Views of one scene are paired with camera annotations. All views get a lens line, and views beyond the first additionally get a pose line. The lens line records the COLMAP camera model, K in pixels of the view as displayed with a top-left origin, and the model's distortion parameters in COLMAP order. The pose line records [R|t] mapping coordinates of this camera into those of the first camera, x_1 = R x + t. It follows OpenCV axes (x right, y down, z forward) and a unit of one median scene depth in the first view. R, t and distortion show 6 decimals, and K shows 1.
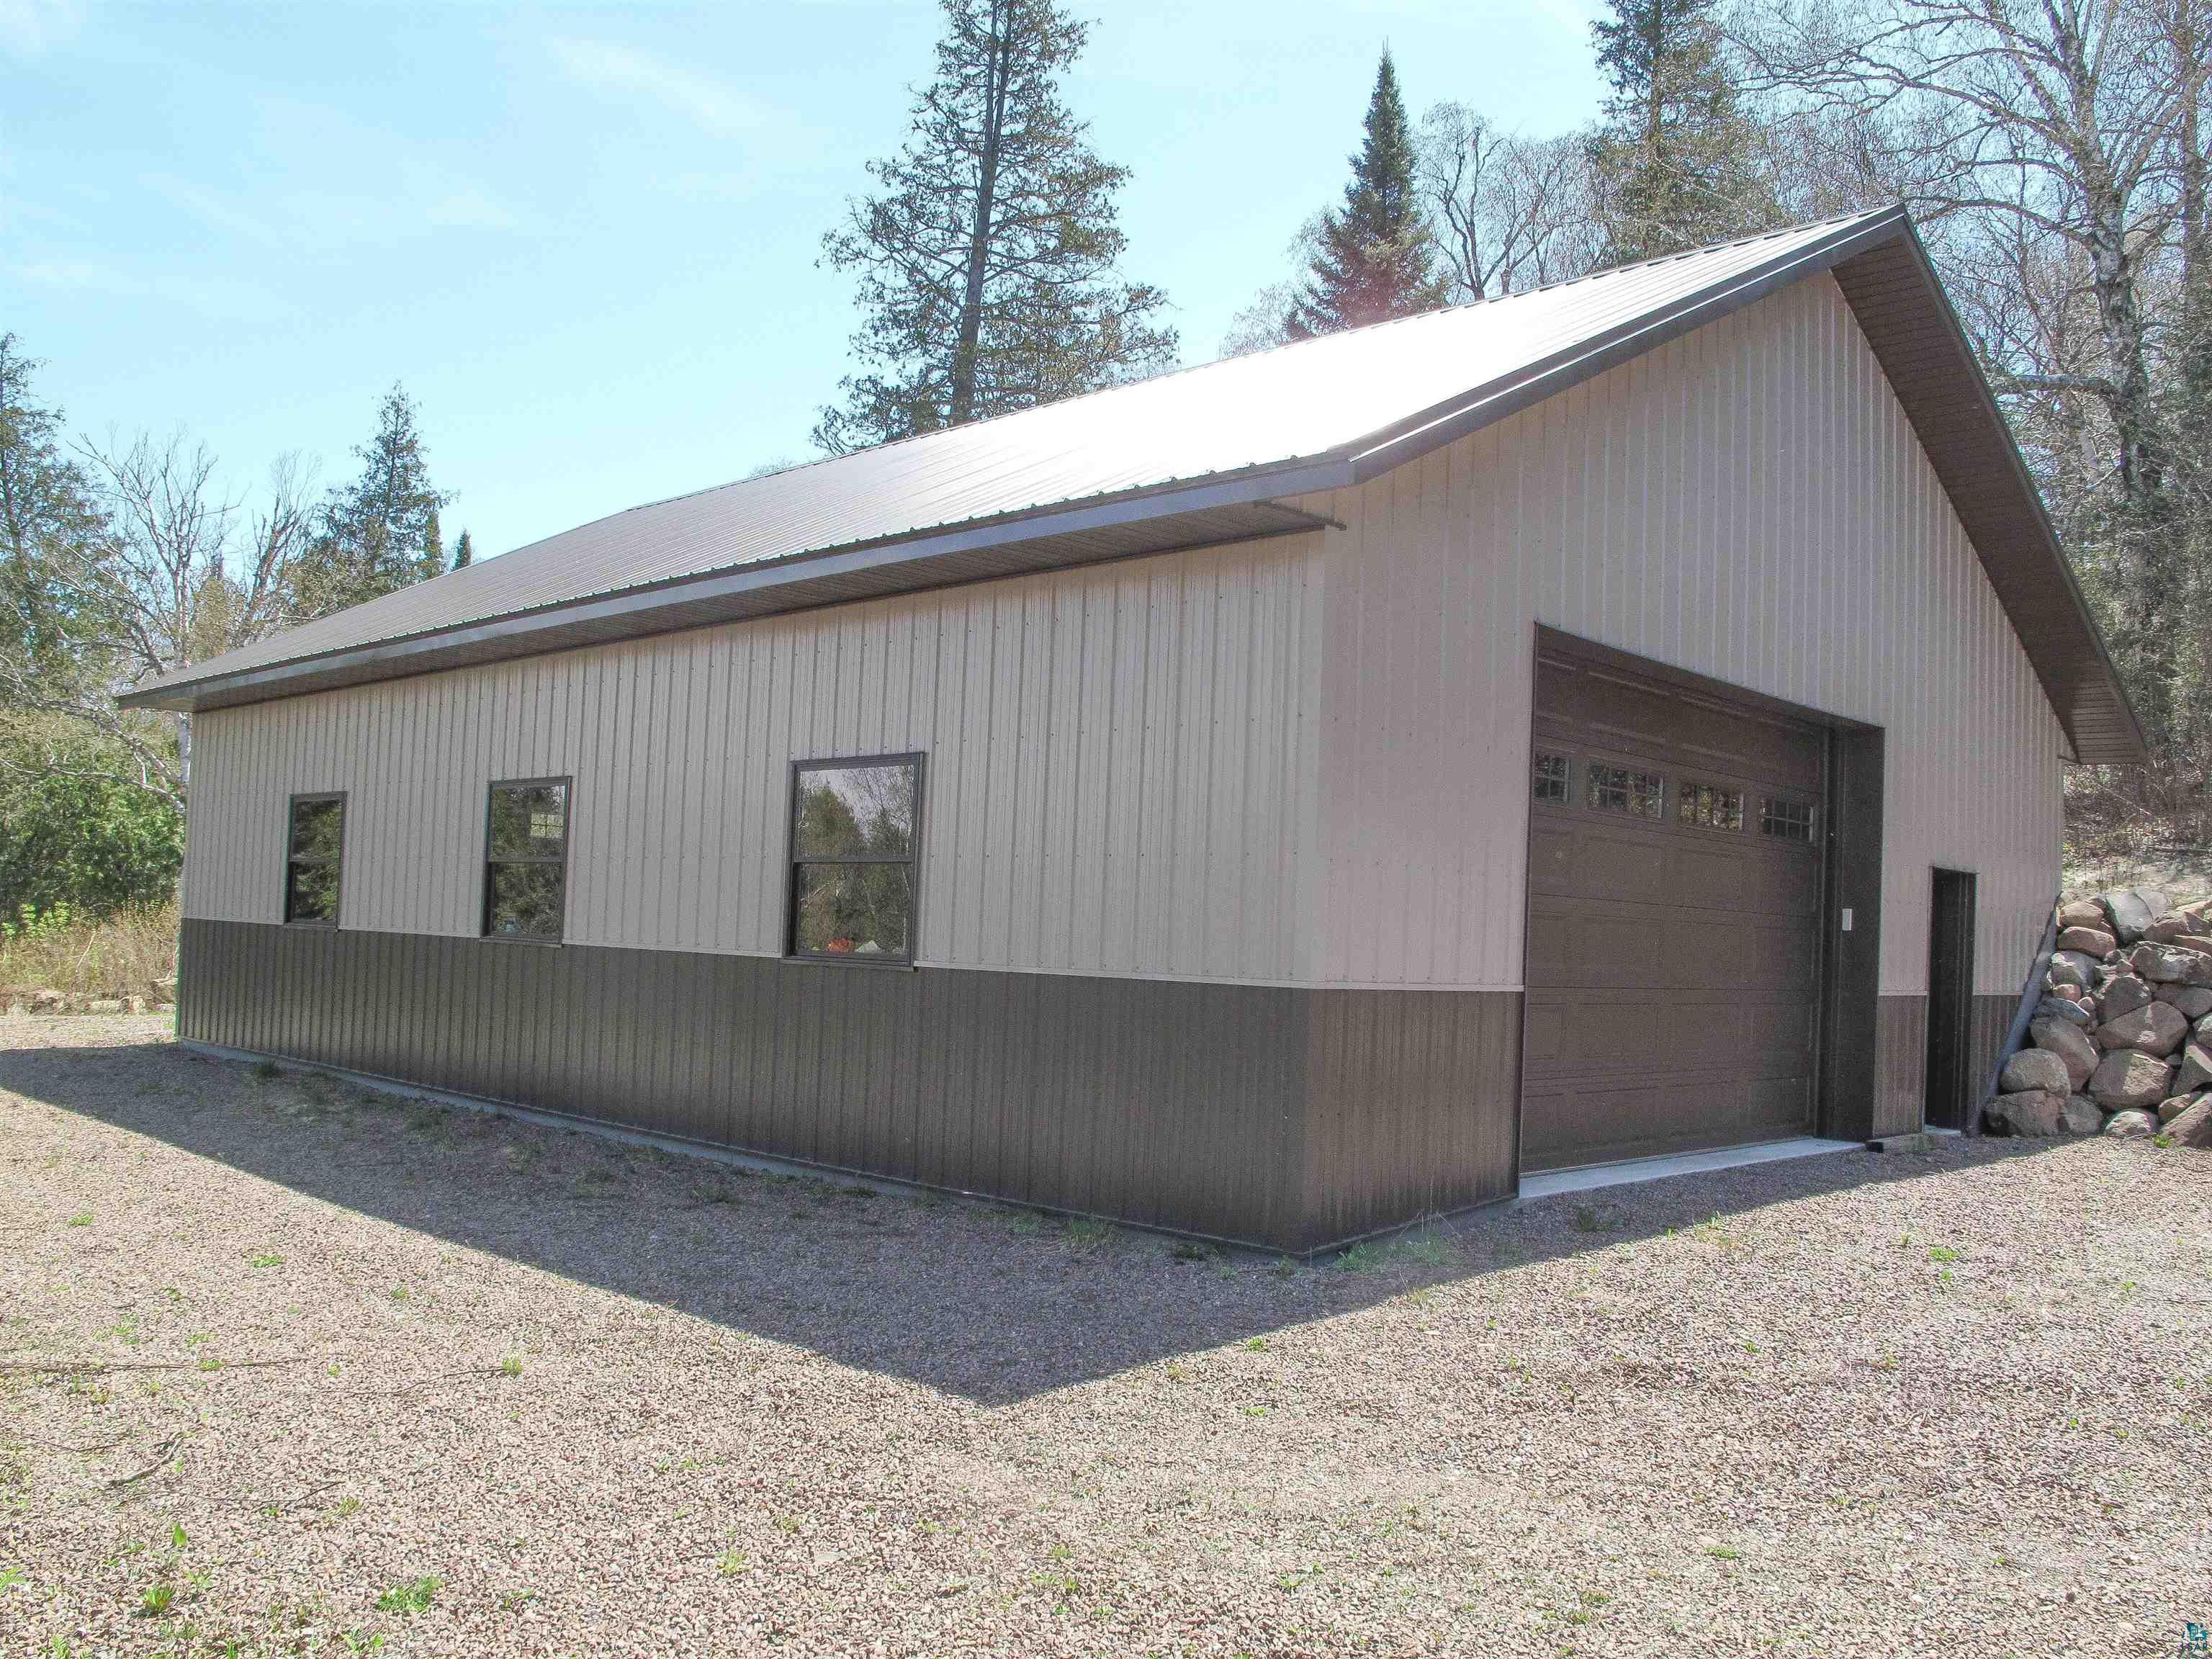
lens RADIAL K [[1866.1, 0, 1112.0], [0, 1866.1, 833.0], [0, 0, 1]] dist [-0.125117, 0.076985]
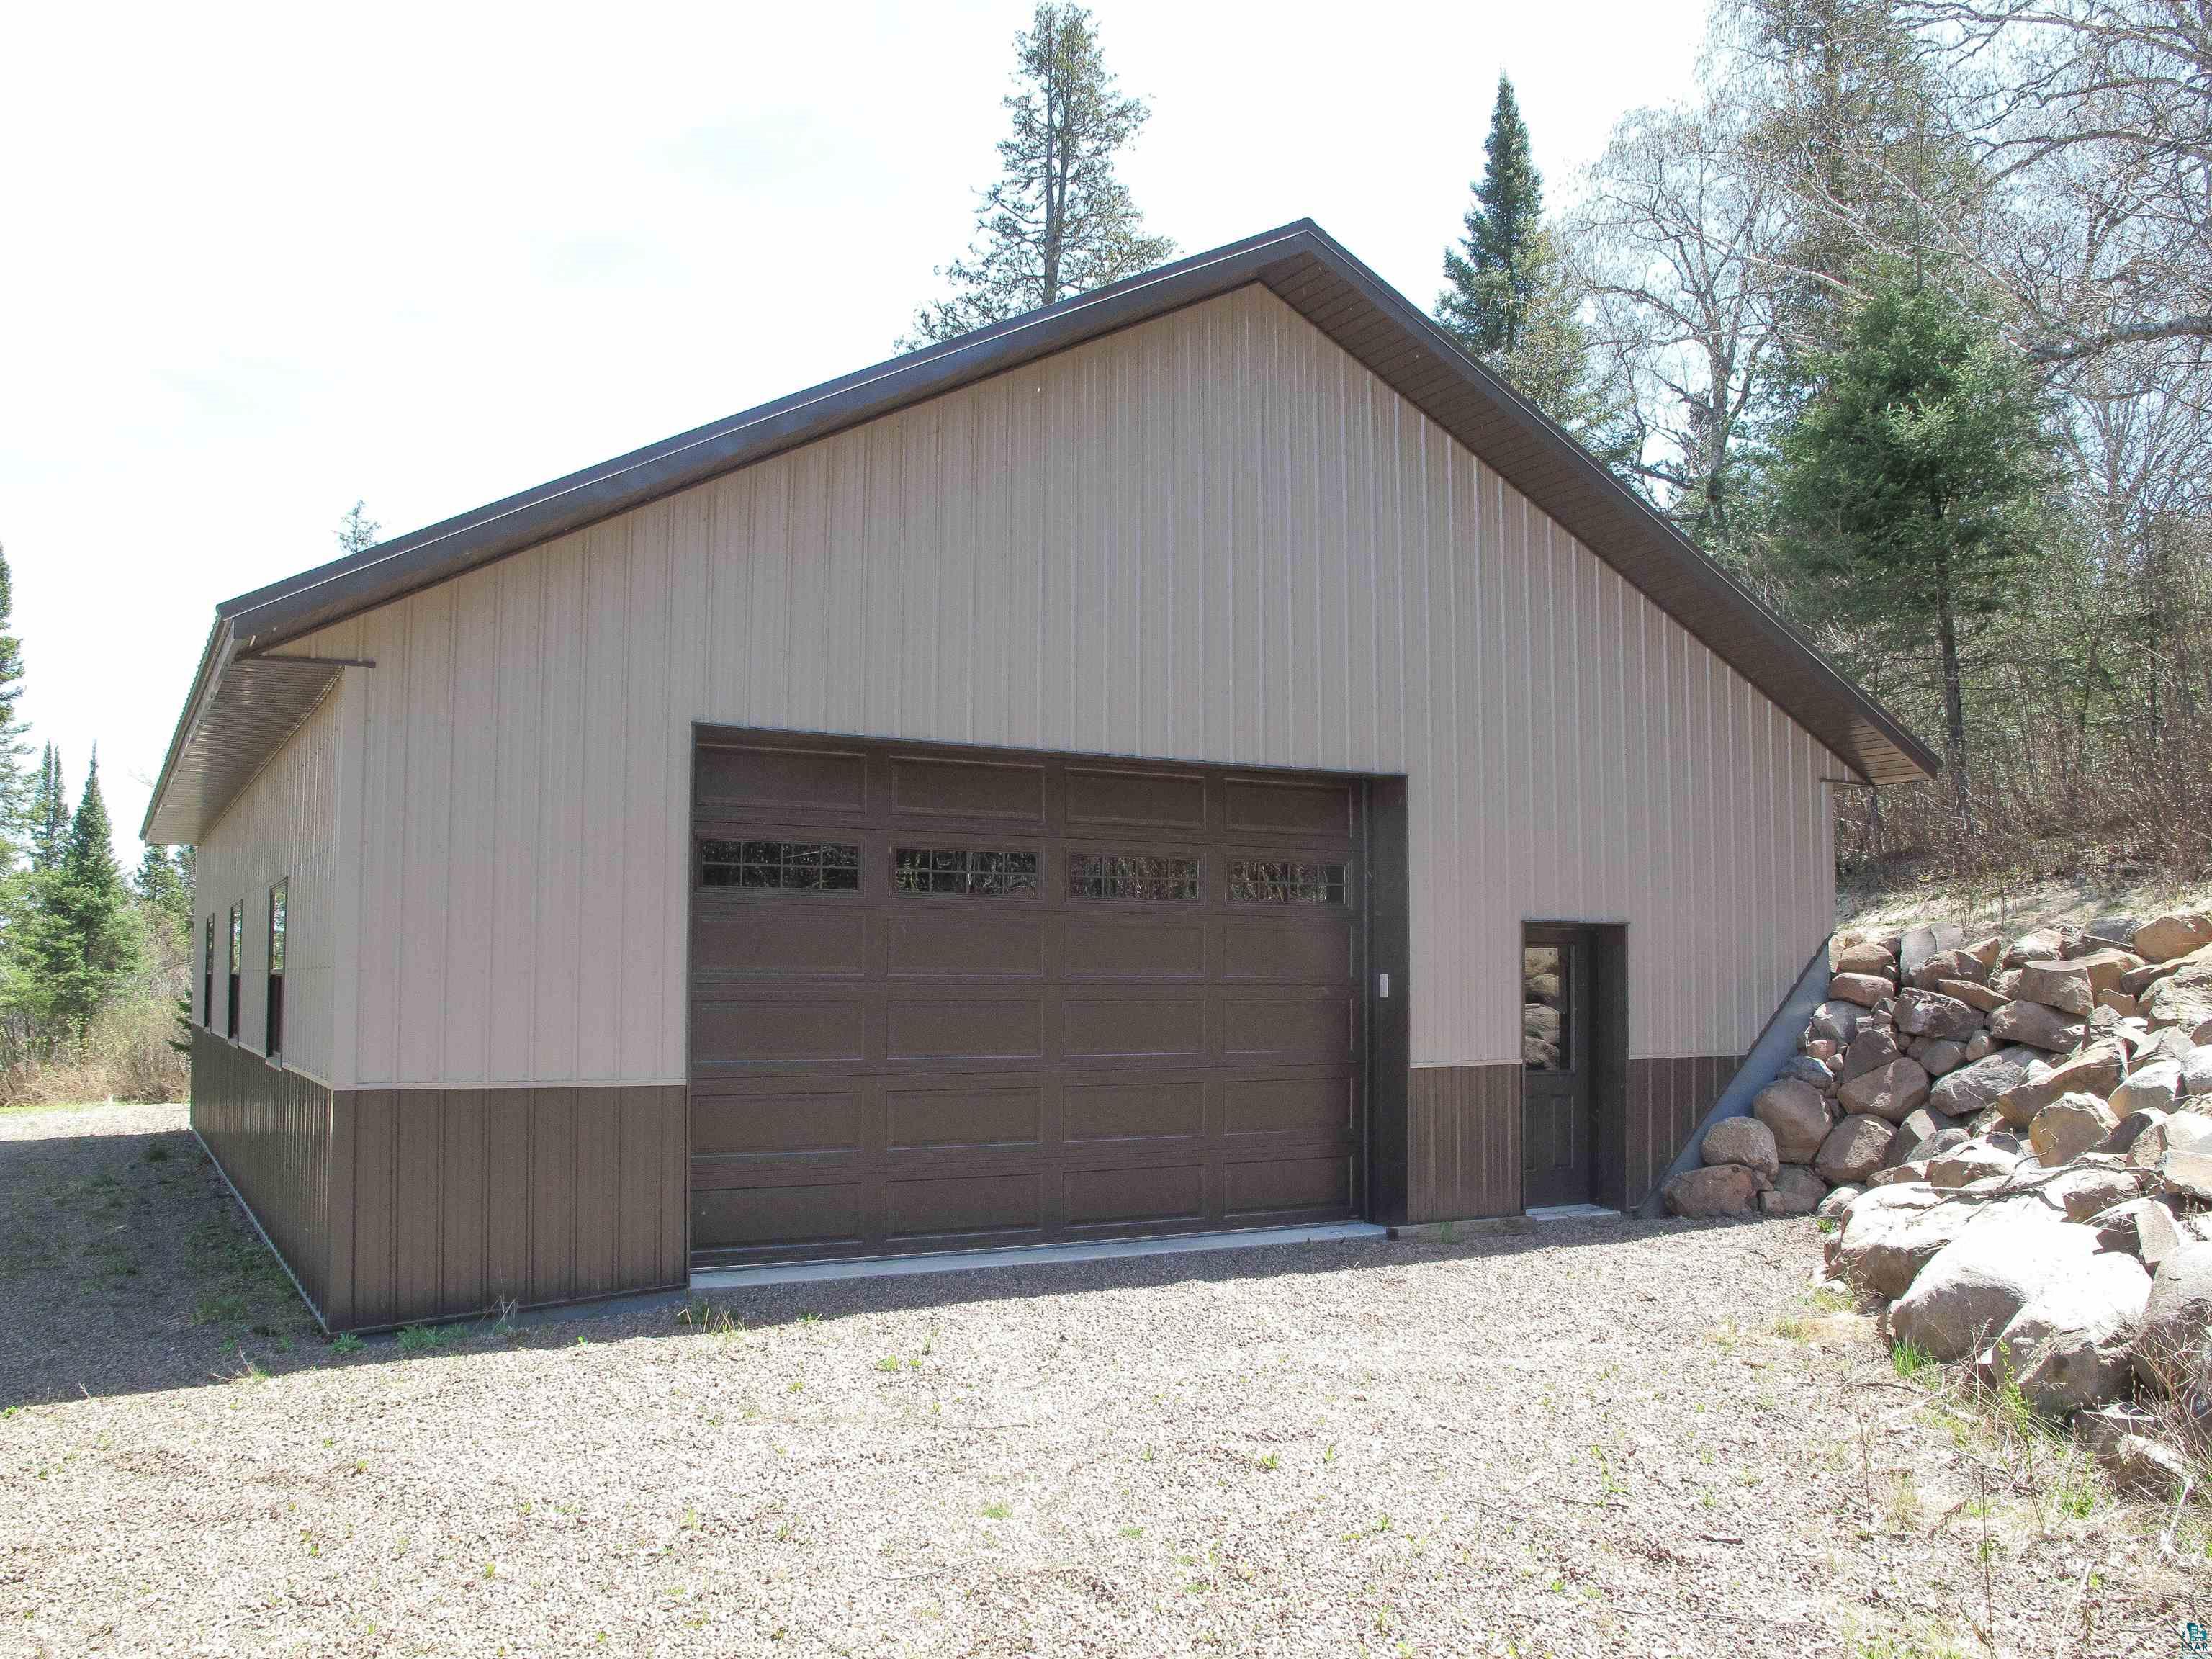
lens RADIAL K [[1866.1, 0, 1109.0], [0, 1866.1, 839.0], [0, 0, 1]] dist [-0.125117, 0.076985]
pose [[0.959892, -0.060829, -0.273692, 0.442644], [0.053432, 0.997979, -0.034407, -0.001054], [0.275232, 0.018403, 0.961202, 0.054282]]
